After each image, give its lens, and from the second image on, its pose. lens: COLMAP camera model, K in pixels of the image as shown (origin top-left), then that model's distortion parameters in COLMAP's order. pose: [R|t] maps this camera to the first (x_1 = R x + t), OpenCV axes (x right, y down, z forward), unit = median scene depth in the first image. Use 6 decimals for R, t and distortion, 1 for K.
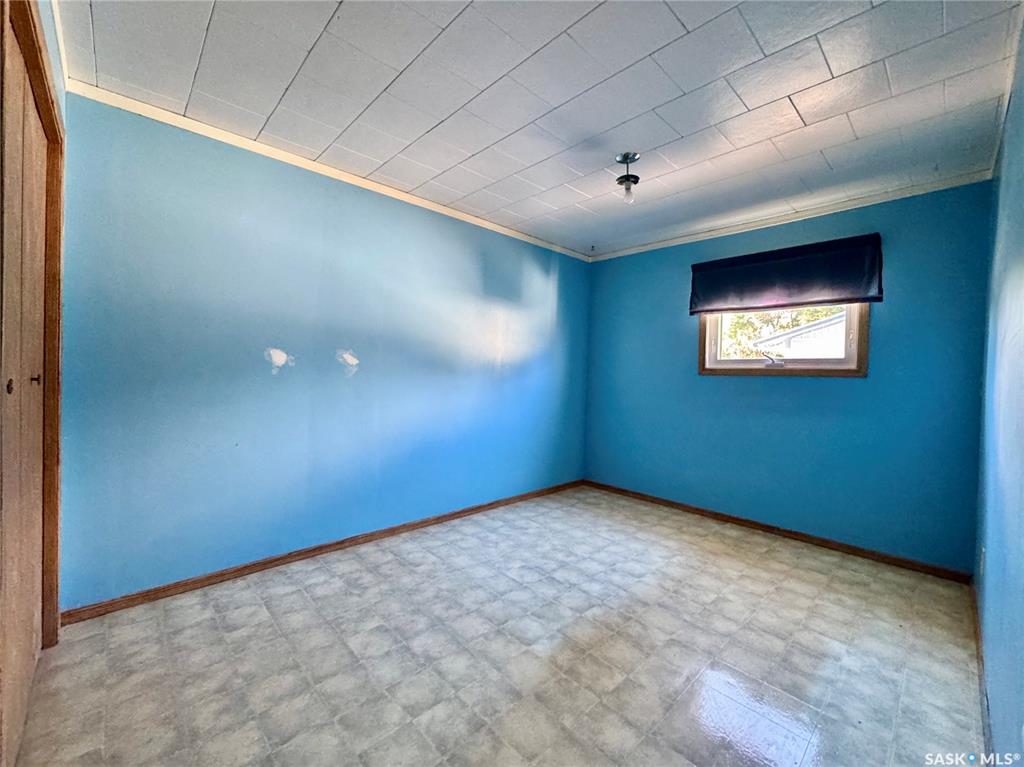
lens RADIAL K [[415.1, 0, 510.4], [0, 415.1, 382.5], [0, 0, 1]] dist [-0.000631, -0.000378]
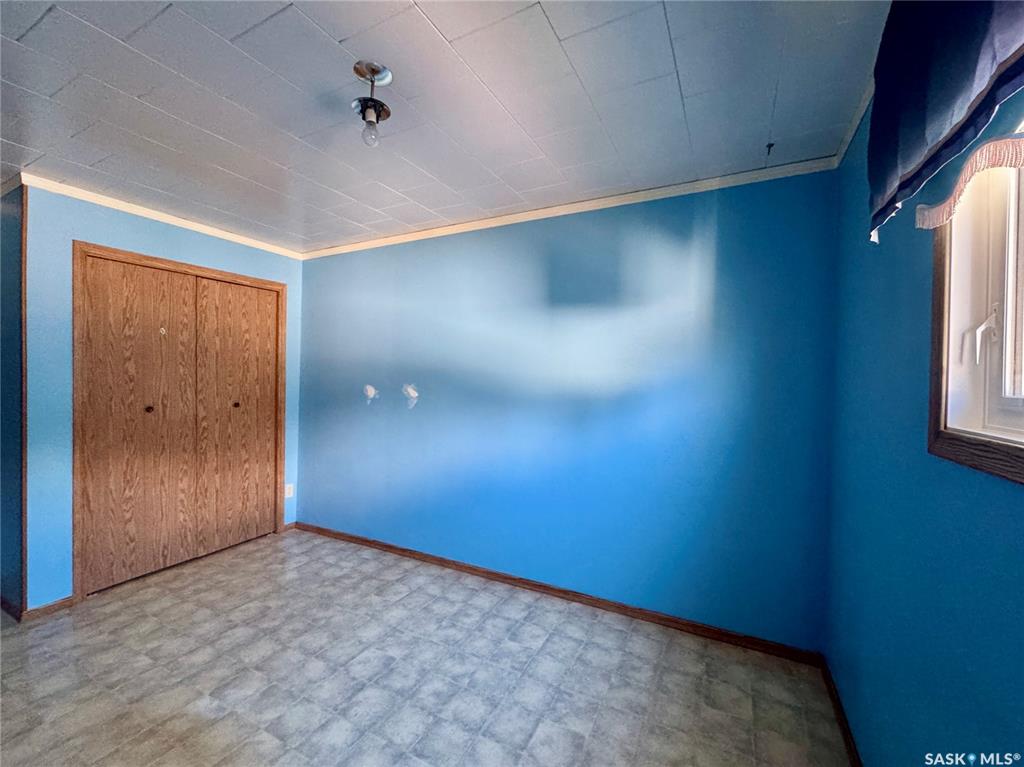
lens RADIAL K [[427.1, 0, 512.0], [0, 427.1, 383.5], [0, 0, 1]] dist [-0.000646, -0.000166]
pose [[0.334960, -0.007691, -0.942201, 0.950115], [-0.027824, 0.999450, -0.018050, -0.078192], [0.941821, 0.032261, 0.334562, 1.004293]]
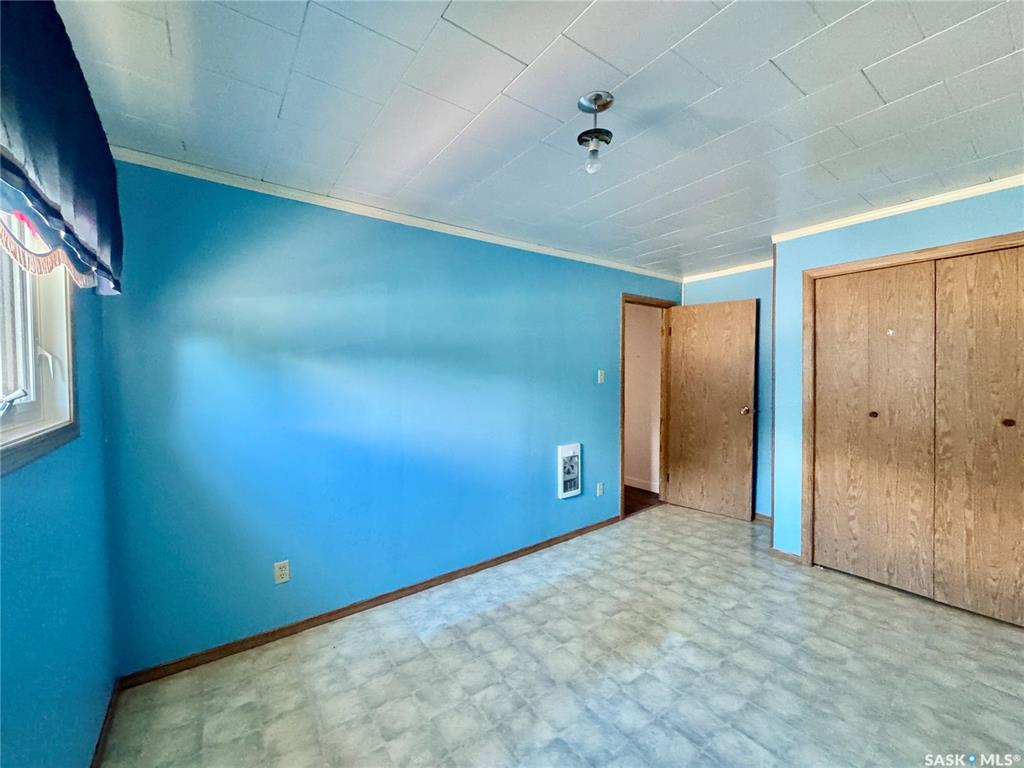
lens RADIAL K [[407.6, 0, 516.6], [0, 407.6, 388.5], [0, 0, 1]] dist [0.000314, 0.000056]
pose [[-0.993745, -0.024431, 0.108969, 0.330024], [-0.017736, 0.997919, 0.061986, -0.123827], [-0.110256, 0.059666, -0.992111, 1.676564]]
